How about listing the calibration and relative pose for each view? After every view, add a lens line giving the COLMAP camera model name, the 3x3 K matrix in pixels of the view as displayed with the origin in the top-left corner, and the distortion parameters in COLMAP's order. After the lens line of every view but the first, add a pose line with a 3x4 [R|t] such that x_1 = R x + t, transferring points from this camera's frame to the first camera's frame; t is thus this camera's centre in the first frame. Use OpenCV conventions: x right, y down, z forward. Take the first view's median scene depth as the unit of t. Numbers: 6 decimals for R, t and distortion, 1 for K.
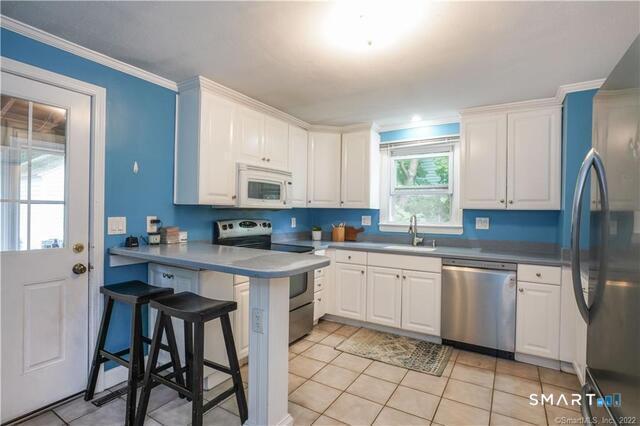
lens RADIAL K [[320.0, 0, 319.7], [0, 320.0, 213.2], [0, 0, 1]] dist [-0.027408, 0.000379]
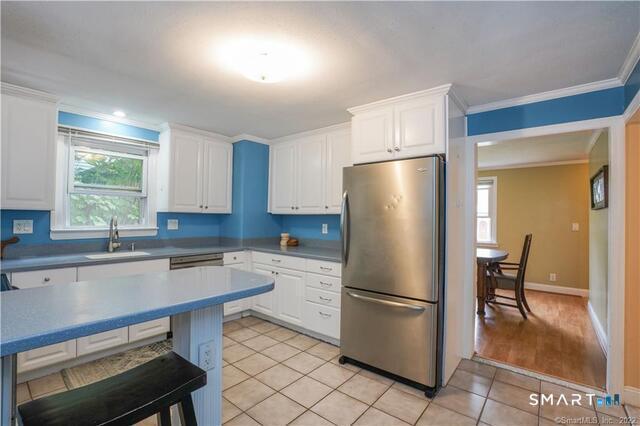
lens RADIAL K [[292.4, 0, 318.7], [0, 292.4, 212.9], [0, 0, 1]] dist [-0.002671, -0.000067]
pose [[0.150036, 0.001176, 0.988680, -0.450954], [-0.004902, 0.999988, -0.000446, -0.011828], [-0.988668, -0.004779, 0.150040, 0.305858]]
